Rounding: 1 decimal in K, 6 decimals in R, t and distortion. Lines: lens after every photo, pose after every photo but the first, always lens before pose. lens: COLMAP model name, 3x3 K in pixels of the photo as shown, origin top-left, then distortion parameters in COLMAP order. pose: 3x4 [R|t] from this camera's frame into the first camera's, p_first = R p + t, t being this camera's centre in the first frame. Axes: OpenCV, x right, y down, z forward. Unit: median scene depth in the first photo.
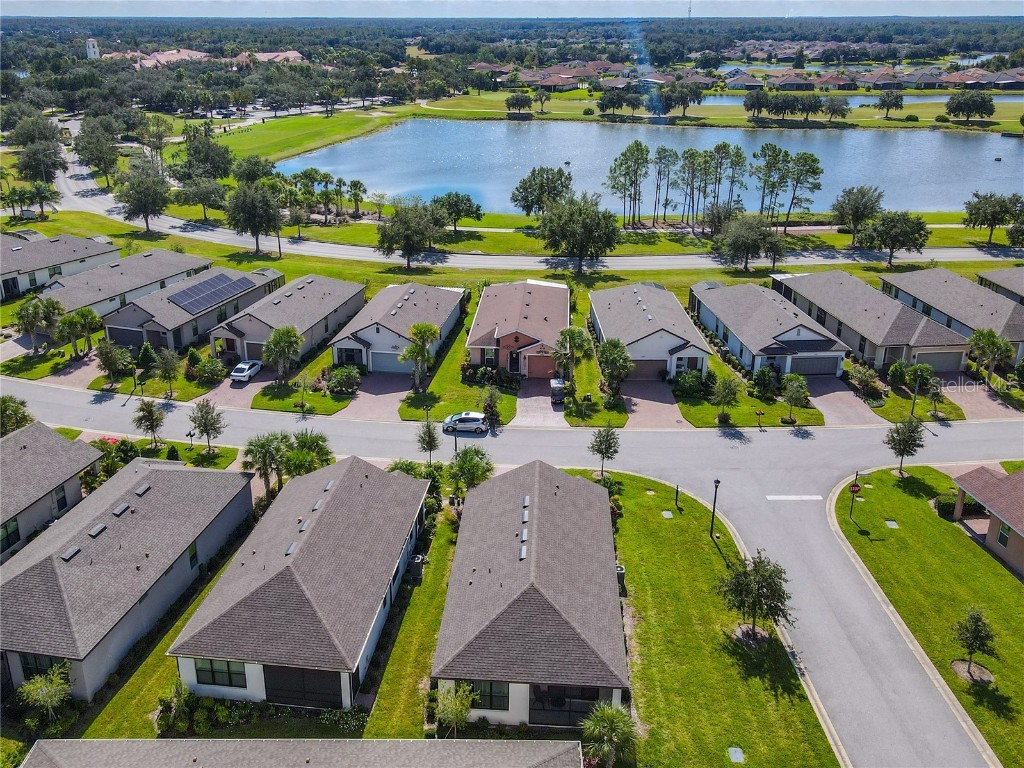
lens RADIAL K [[769.0, 0, 512.0], [0, 769.0, 384.0], [0, 0, 1]] dist [0.004571, 0.004974]
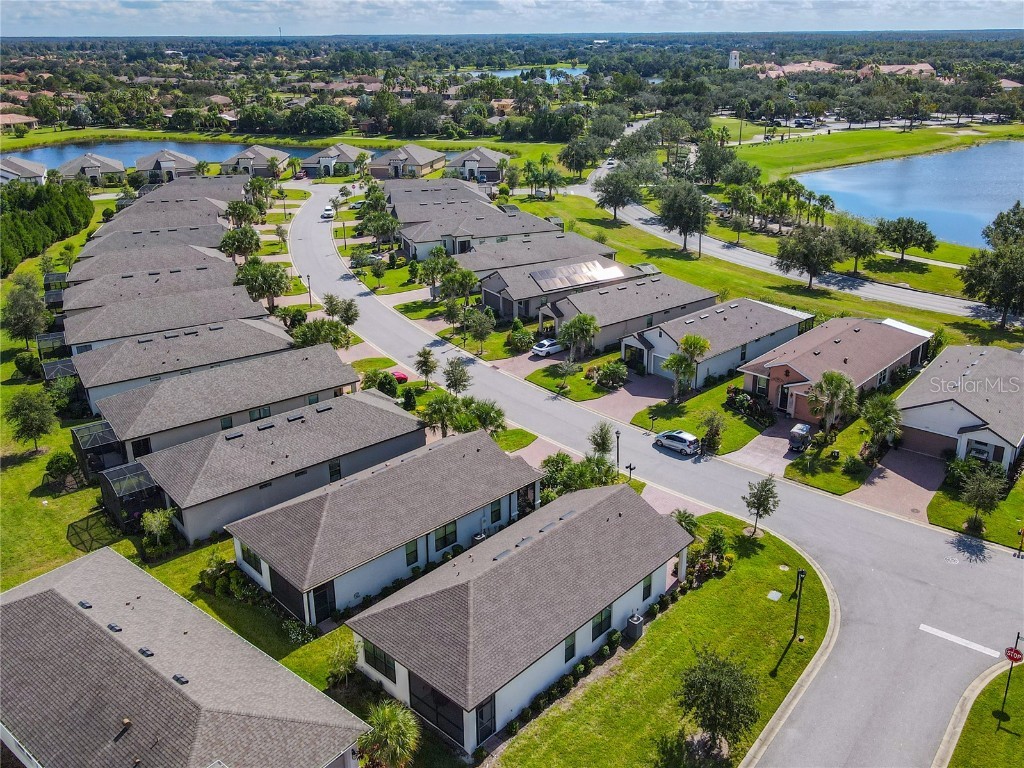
lens RADIAL K [[756.8, 0, 512.0], [0, 756.8, 384.0], [0, 0, 1]] dist [0.020765, 0.002558]
pose [[0.824708, 0.235732, -0.514089, 0.206738], [-0.238115, 0.969227, 0.062446, -0.025060], [0.512990, 0.070913, 0.855461, 0.067709]]
